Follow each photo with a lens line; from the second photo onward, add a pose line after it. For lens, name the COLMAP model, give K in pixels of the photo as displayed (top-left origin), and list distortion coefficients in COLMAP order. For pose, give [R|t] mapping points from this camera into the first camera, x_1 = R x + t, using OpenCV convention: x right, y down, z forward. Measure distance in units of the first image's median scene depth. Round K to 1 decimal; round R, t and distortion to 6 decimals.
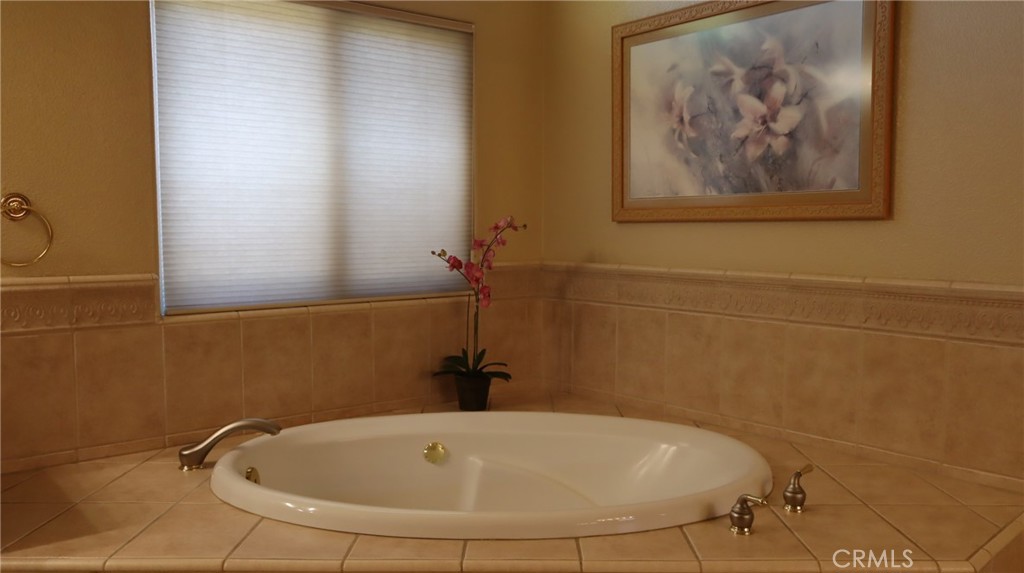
lens RADIAL K [[834.6, 0, 512.1], [0, 834.6, 291.2], [0, 0, 1]] dist [0.001766, 0.001902]
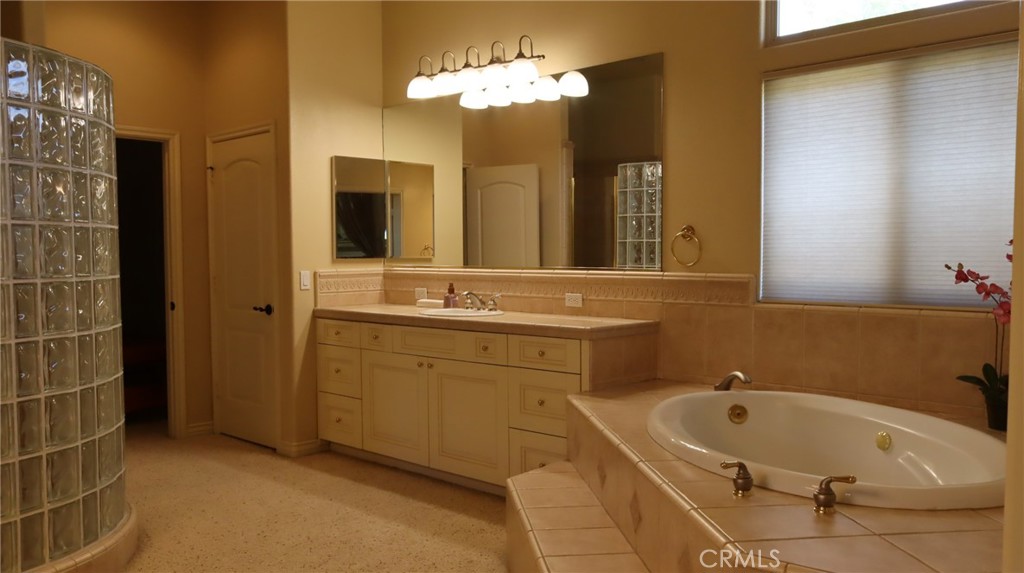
lens RADIAL K [[834.6, 0, 513.3], [0, 834.6, 284.5], [0, 0, 1]] dist [0.001766, 0.001902]
pose [[0.117024, 0.042454, -0.992221, 0.938156], [-0.071025, 0.996885, 0.034276, -0.021454], [0.990586, 0.066462, 0.119675, 0.348114]]
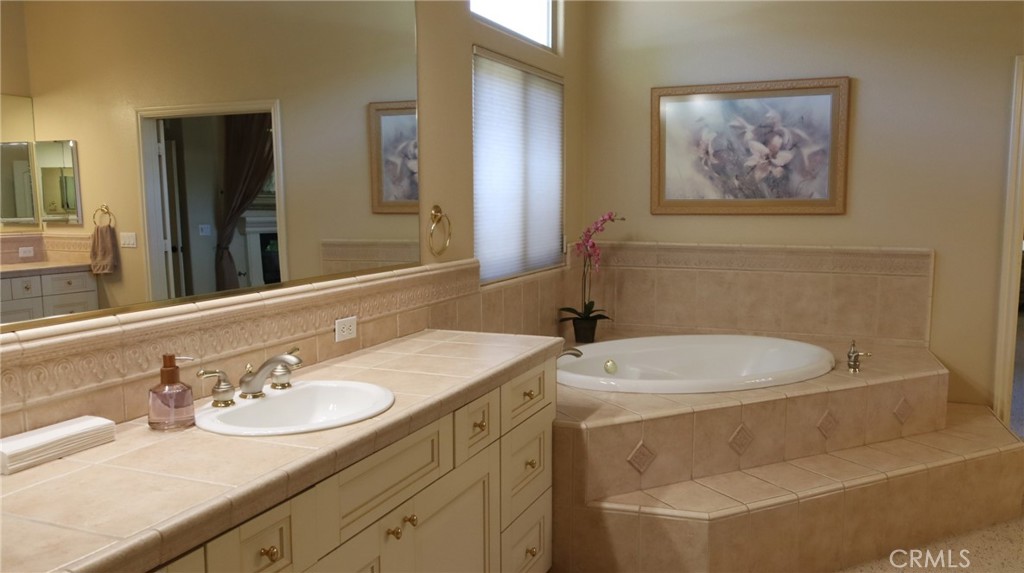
lens RADIAL K [[834.6, 0, 514.8], [0, 834.6, 288.2], [0, 0, 1]] dist [0.001766, 0.001902]
pose [[0.880872, -0.053813, 0.470286, -0.943111], [0.039496, 0.998408, 0.040265, -0.021470], [-0.471705, -0.016894, 0.881595, -0.276291]]
